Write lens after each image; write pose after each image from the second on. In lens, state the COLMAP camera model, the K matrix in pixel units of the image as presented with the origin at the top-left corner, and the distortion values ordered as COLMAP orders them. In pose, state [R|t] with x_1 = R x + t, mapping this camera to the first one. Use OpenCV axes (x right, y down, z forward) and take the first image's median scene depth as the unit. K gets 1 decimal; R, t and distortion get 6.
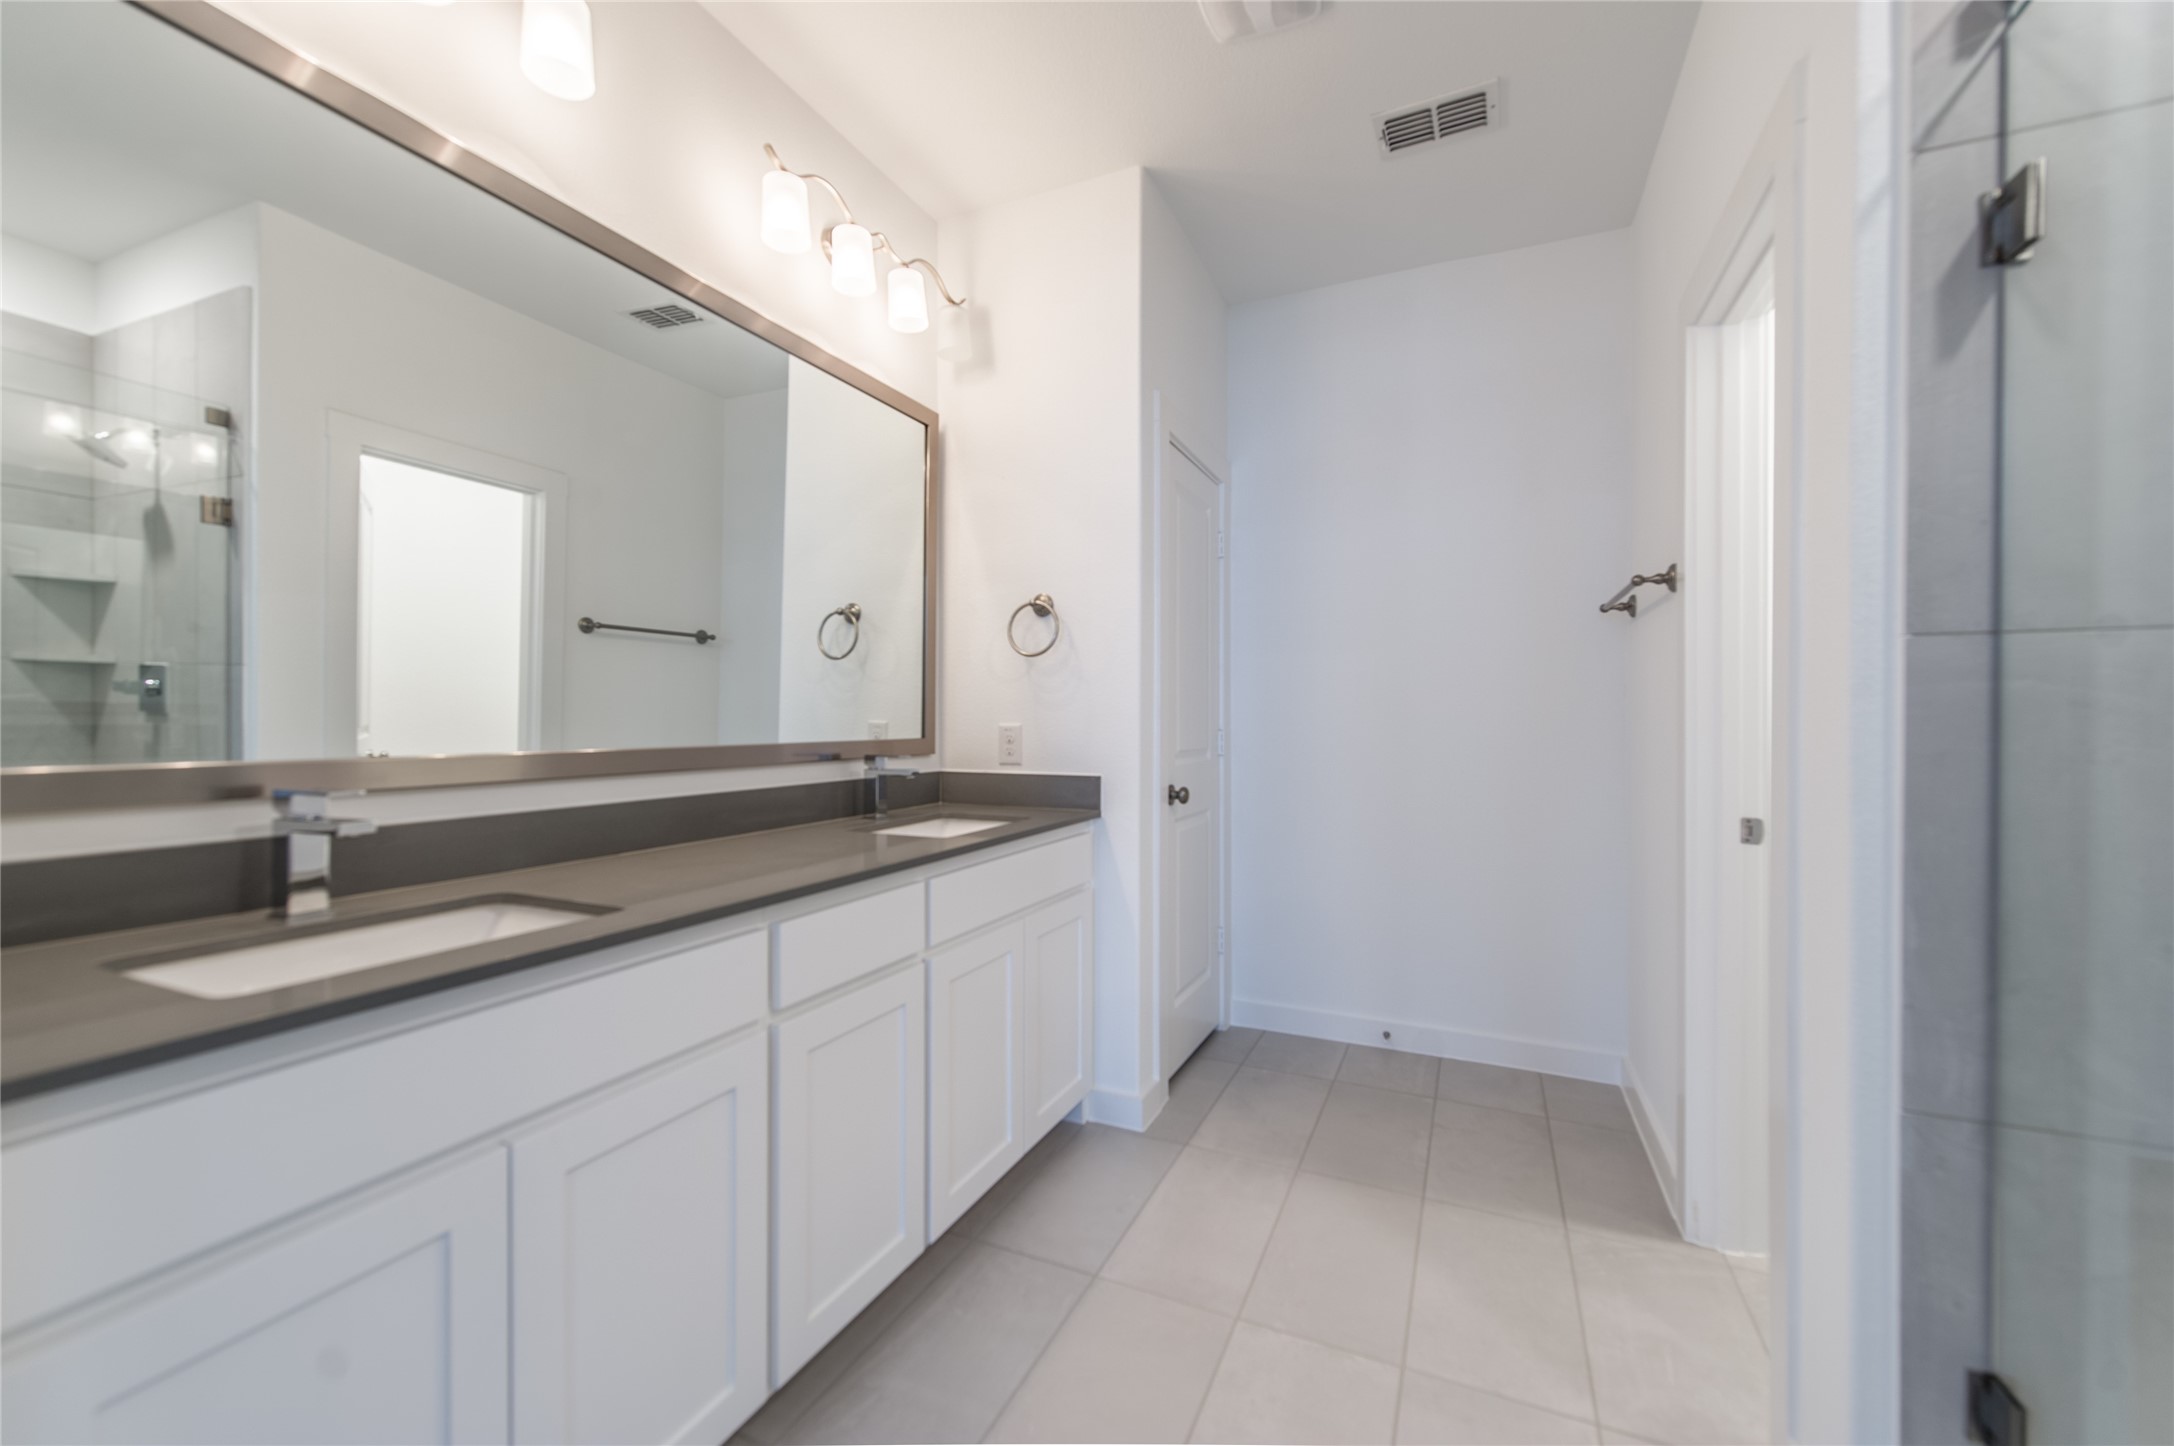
lens RADIAL K [[858.4, 0, 1081.3], [0, 858.4, 729.1], [0, 0, 1]] dist [0.015407, -0.004197]
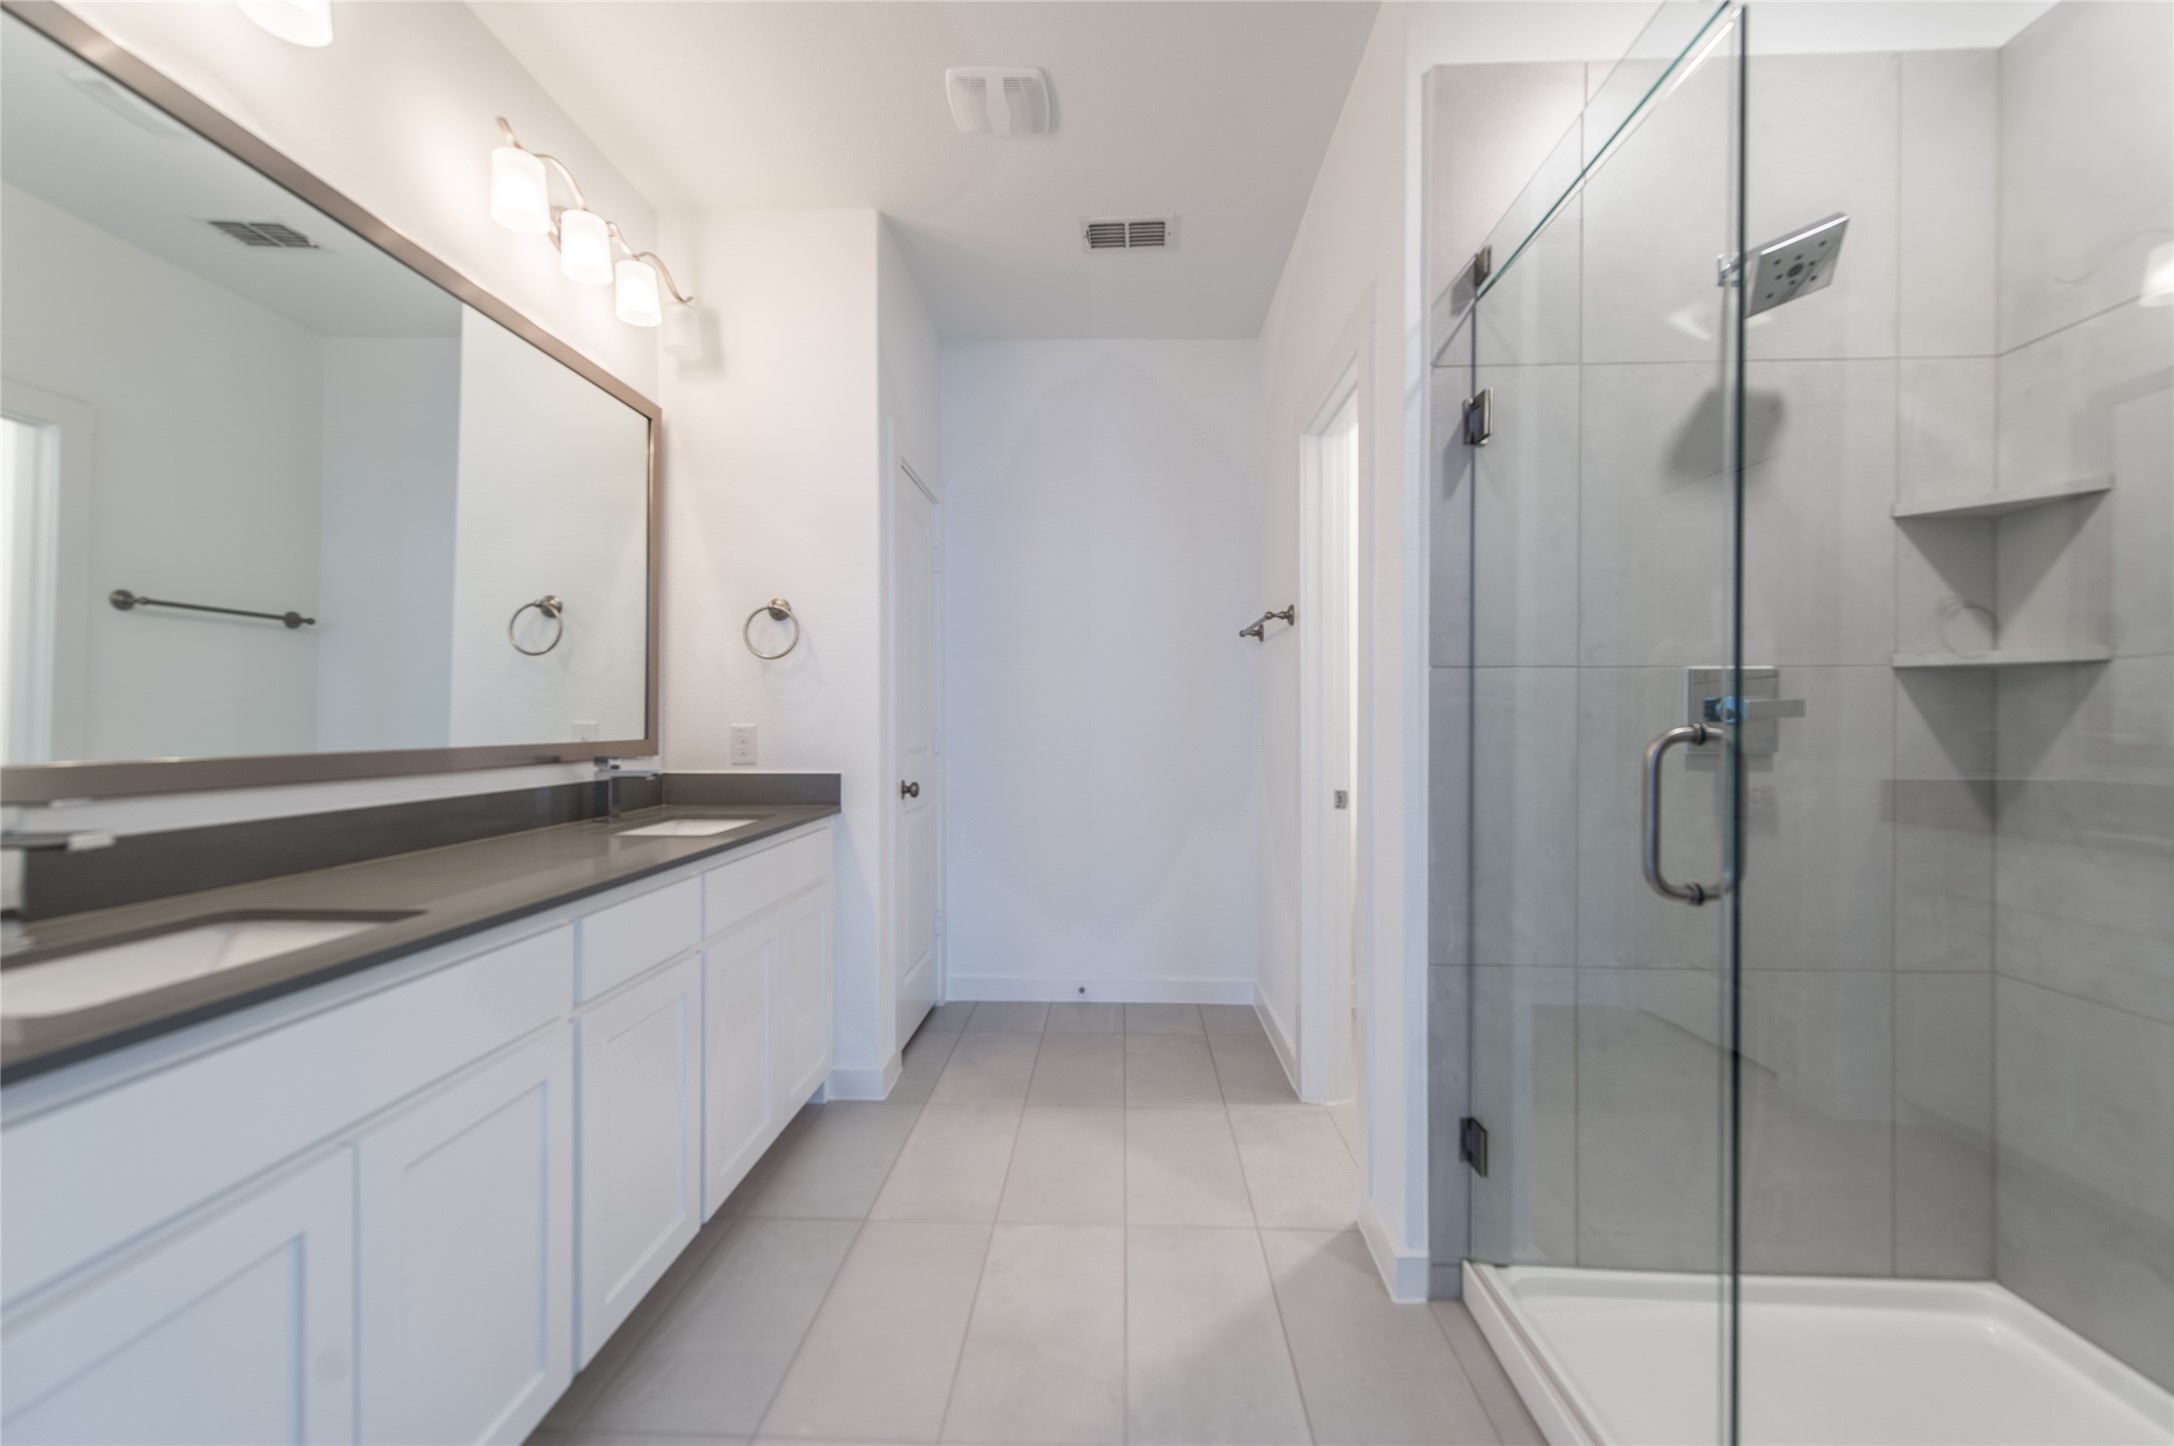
lens RADIAL K [[858.4, 0, 1077.4], [0, 858.4, 730.8], [0, 0, 1]] dist [0.015407, -0.004197]
pose [[0.927565, -0.004245, 0.373639, -0.141416], [0.004106, 0.999991, 0.001169, 0.002636], [-0.373640, 0.000449, 0.927574, -0.132479]]
